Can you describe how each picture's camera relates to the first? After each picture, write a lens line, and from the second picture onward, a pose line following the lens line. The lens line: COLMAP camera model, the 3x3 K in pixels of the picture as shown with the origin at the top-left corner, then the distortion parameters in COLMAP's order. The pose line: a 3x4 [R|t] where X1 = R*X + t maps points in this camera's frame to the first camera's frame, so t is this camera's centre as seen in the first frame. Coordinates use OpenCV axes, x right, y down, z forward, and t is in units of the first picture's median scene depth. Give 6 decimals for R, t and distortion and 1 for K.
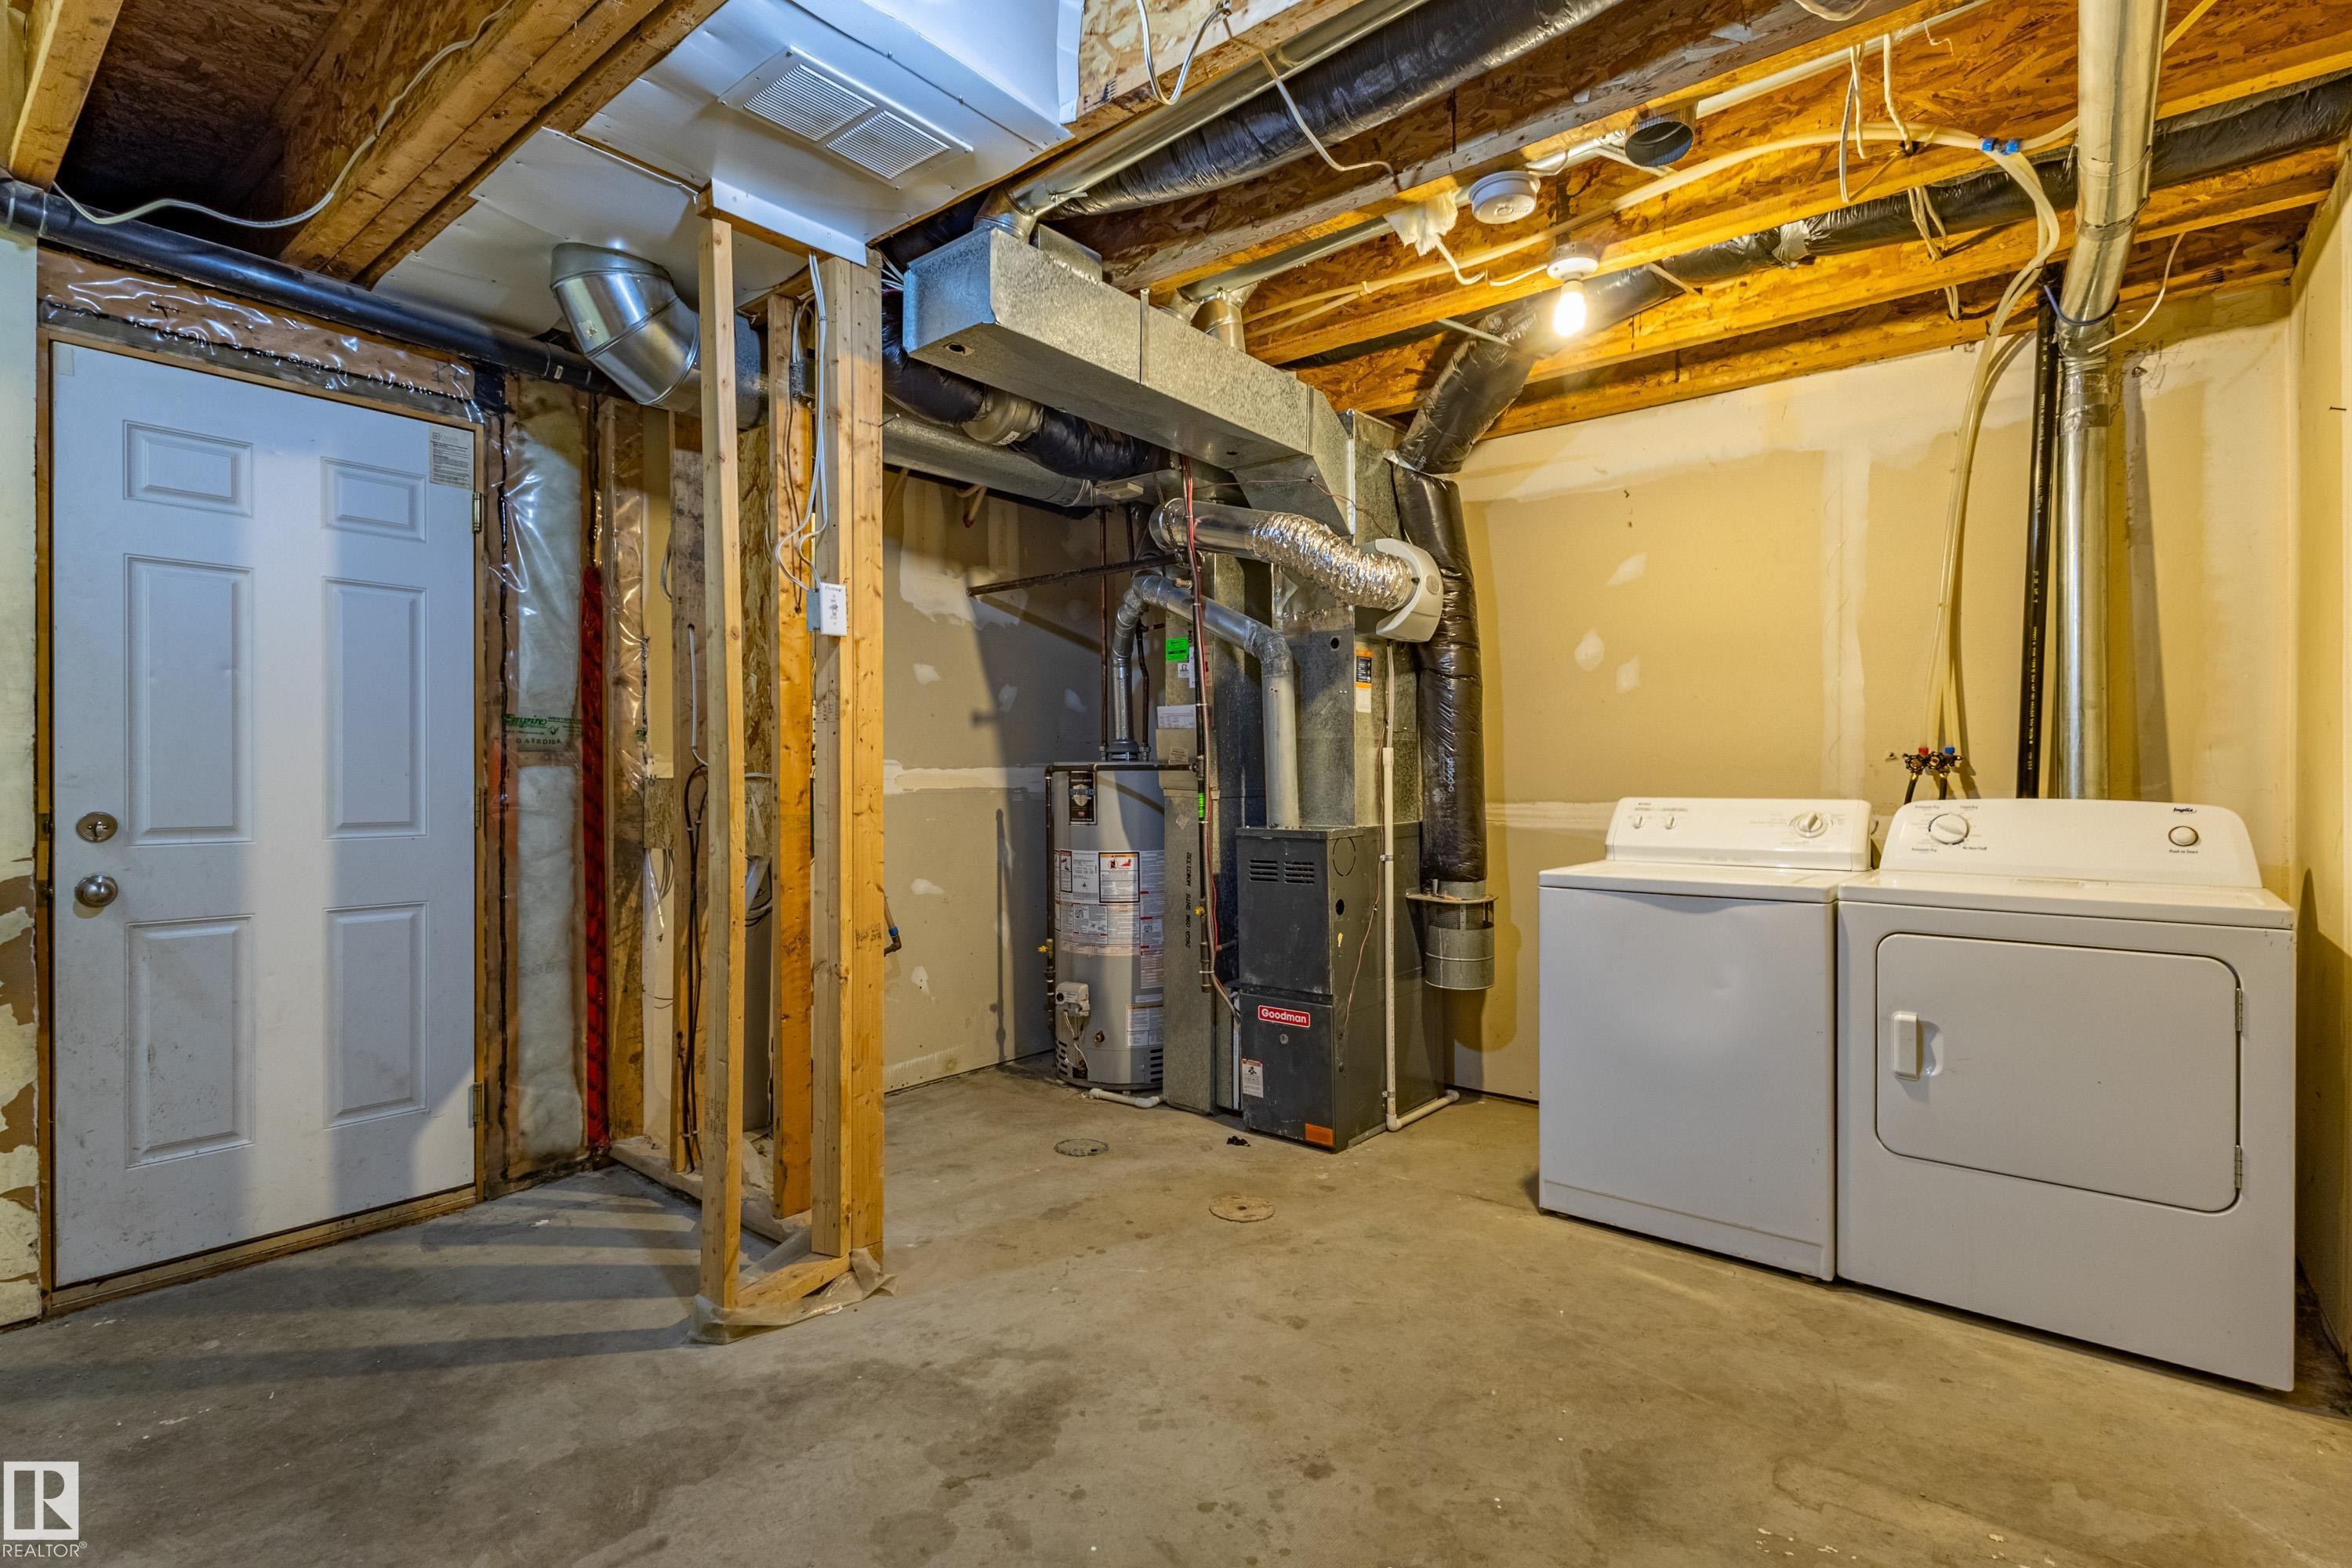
lens RADIAL K [[1101.8, 0, 1201.6], [0, 1101.8, 781.1], [0, 0, 1]] dist [0.002440, 0.000637]
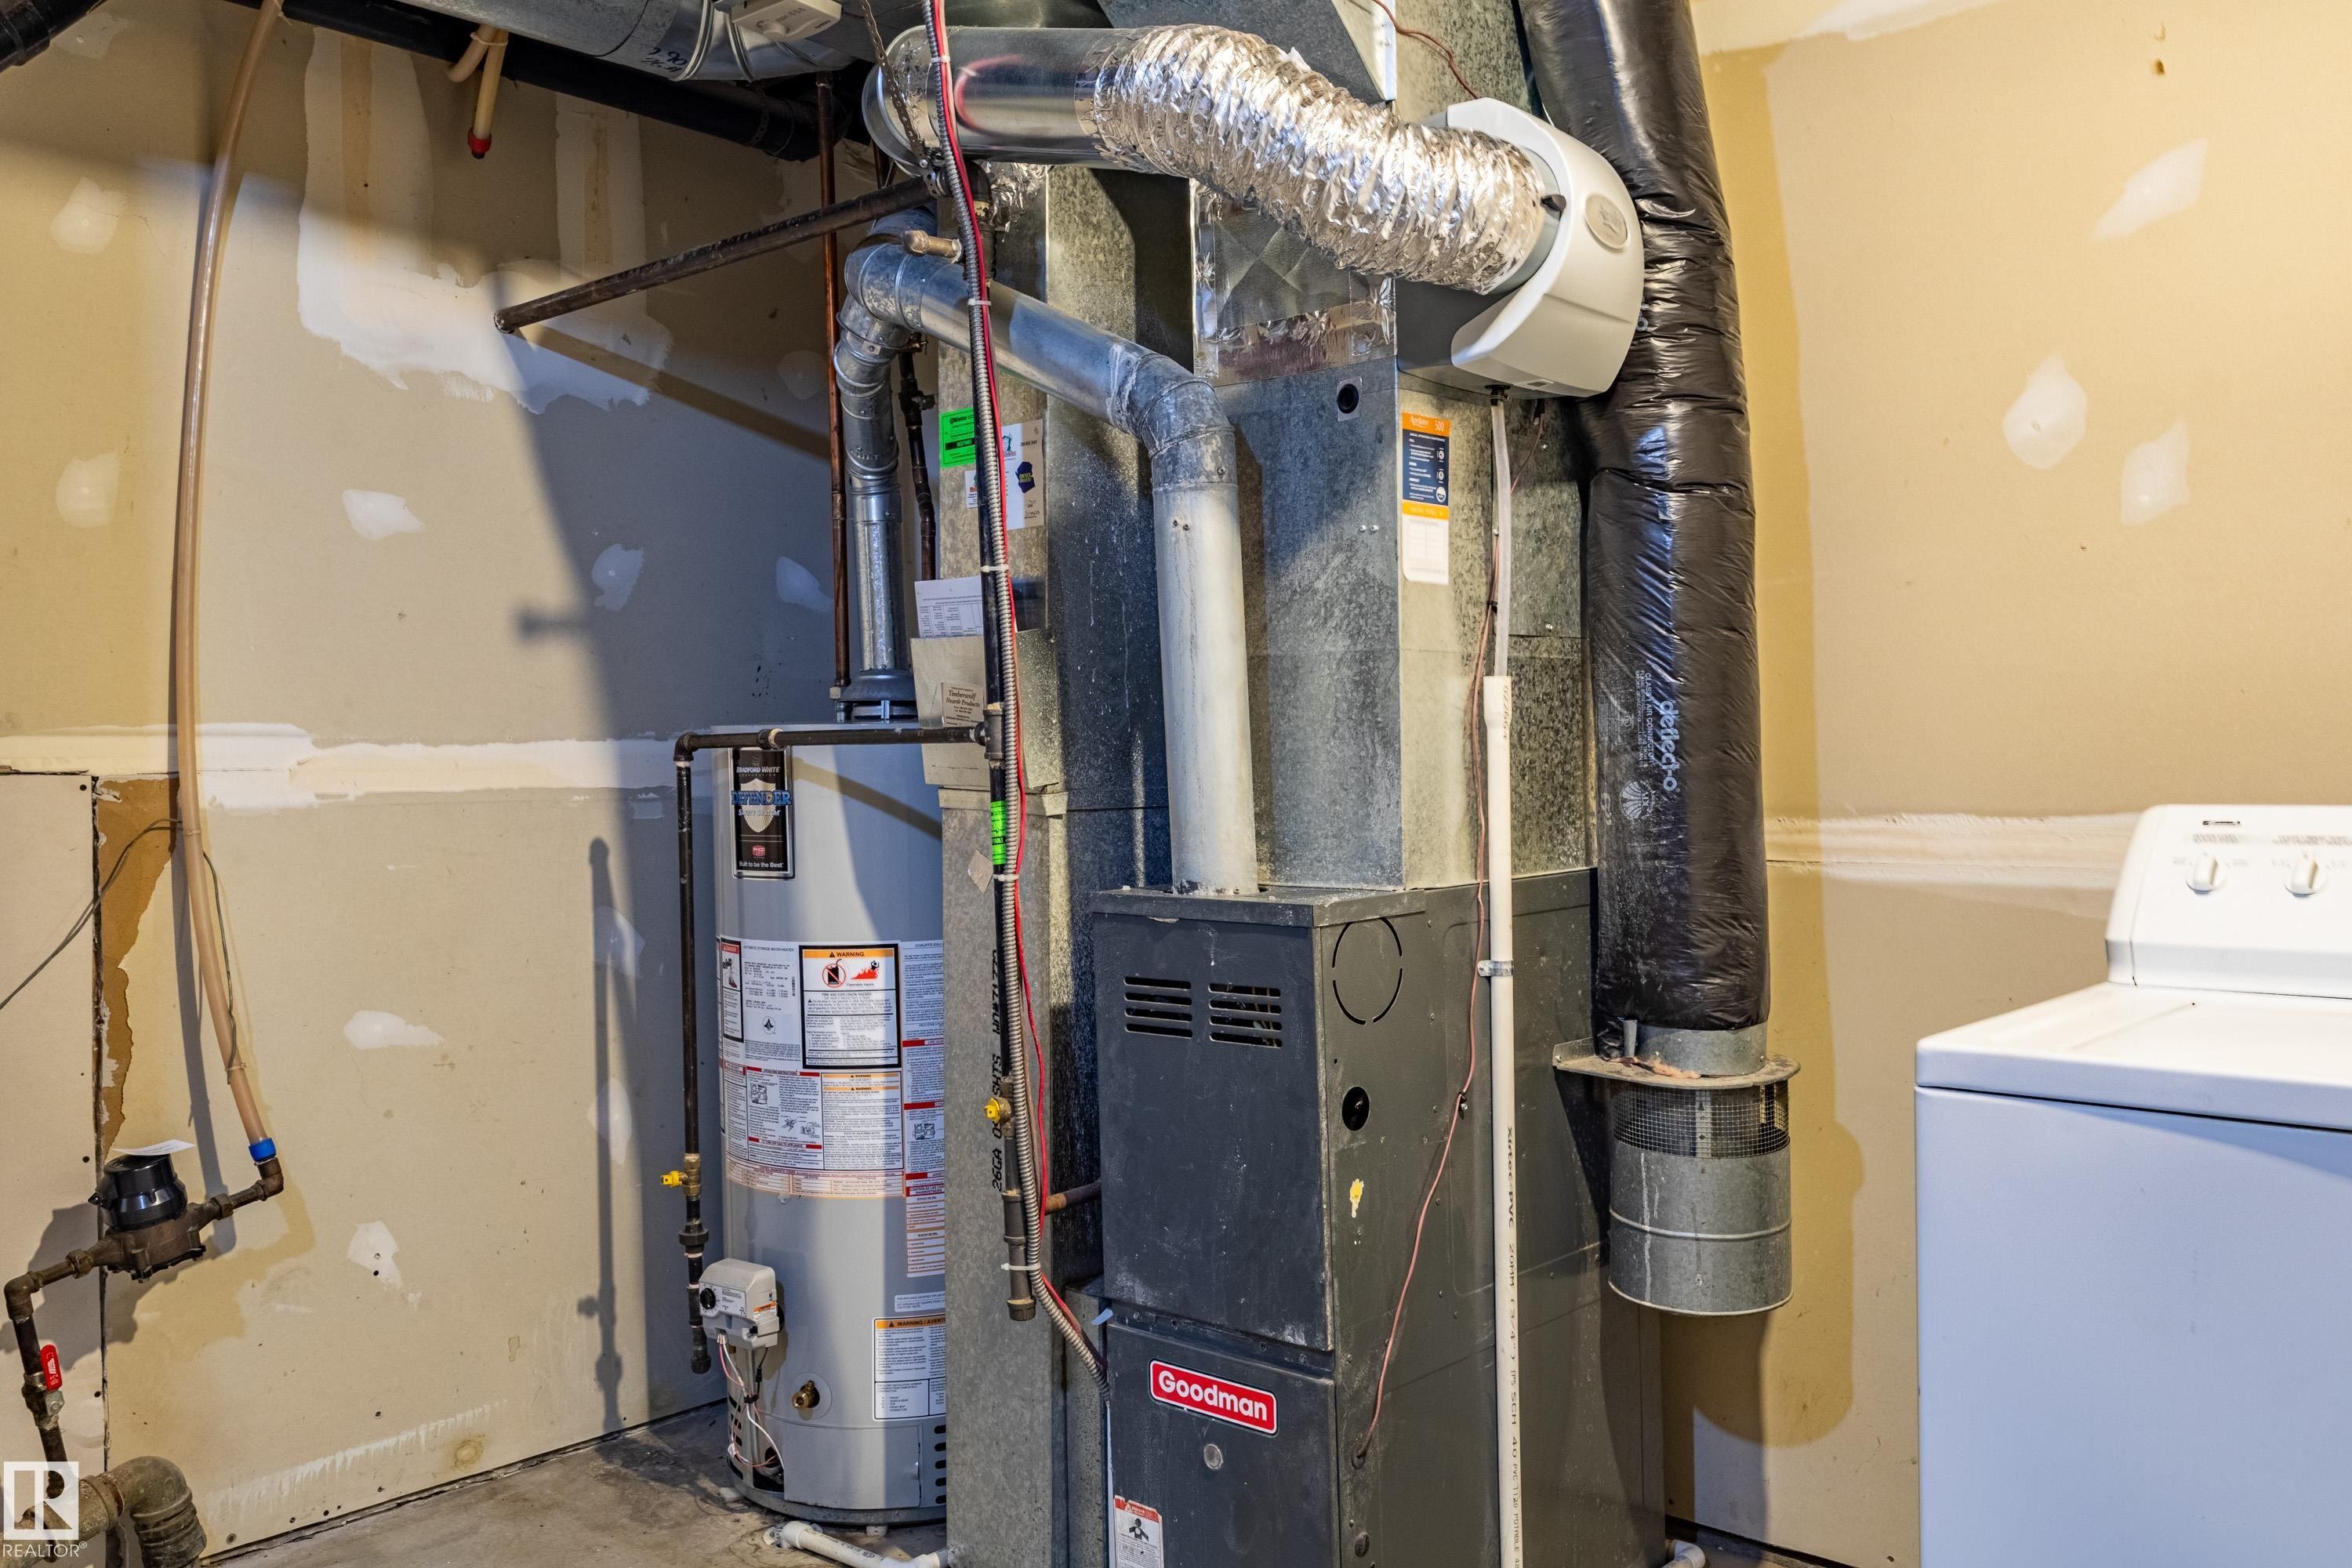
lens RADIAL K [[1814.5, 0, 1176.0], [0, 1814.5, 784.0], [0, 0, 1]] dist [0.007718, -0.001903]
pose [[0.996647, -0.008607, -0.081373, 0.106585], [0.009555, 0.999891, 0.011266, -0.001451], [0.081267, -0.012006, 0.996620, 0.360230]]
